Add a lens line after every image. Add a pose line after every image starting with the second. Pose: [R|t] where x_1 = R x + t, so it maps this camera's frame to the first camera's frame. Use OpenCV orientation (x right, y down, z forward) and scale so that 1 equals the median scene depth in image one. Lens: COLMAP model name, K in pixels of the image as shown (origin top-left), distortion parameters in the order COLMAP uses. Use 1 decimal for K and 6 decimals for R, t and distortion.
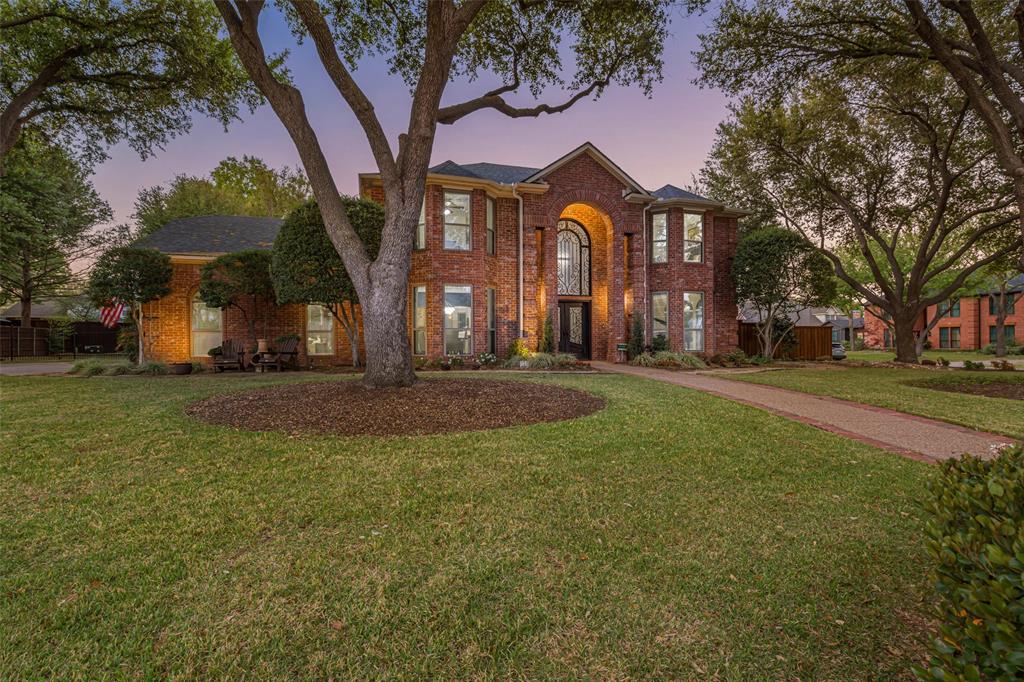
lens RADIAL K [[462.8, 0, 508.1], [0, 462.8, 343.3], [0, 0, 1]] dist [0.002968, 0.000674]
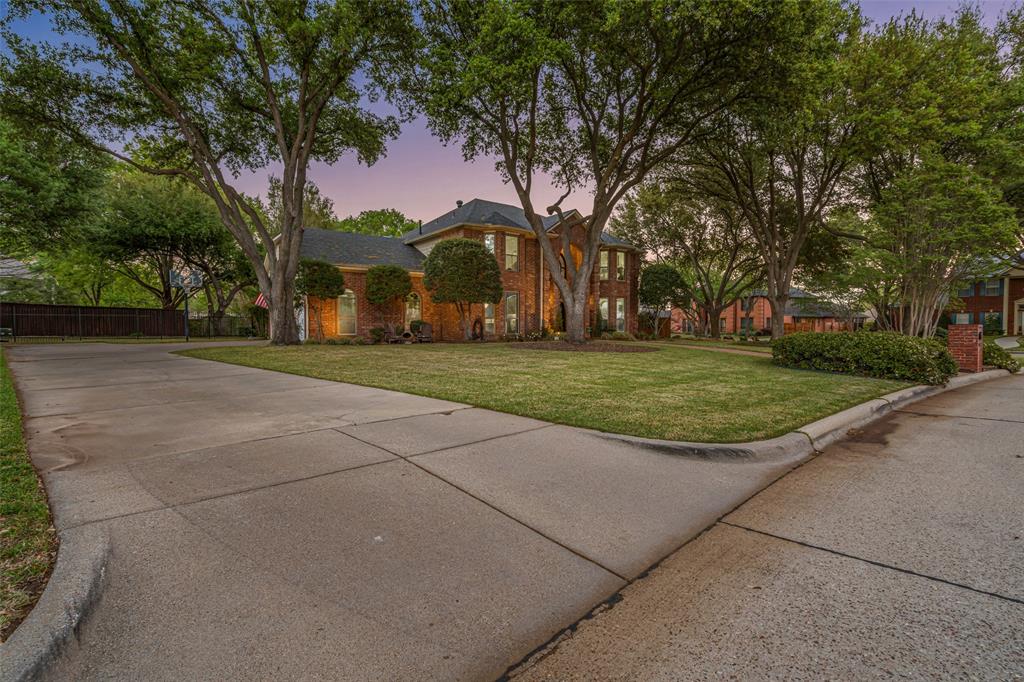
lens RADIAL K [[462.8, 0, 515.2], [0, 462.8, 340.4], [0, 0, 1]] dist [0.002968, 0.000674]
pose [[0.934832, -0.004732, 0.355060, -0.573744], [-0.004666, 0.999661, 0.025608, 0.005584], [-0.355061, -0.025596, 0.934493, -0.468590]]
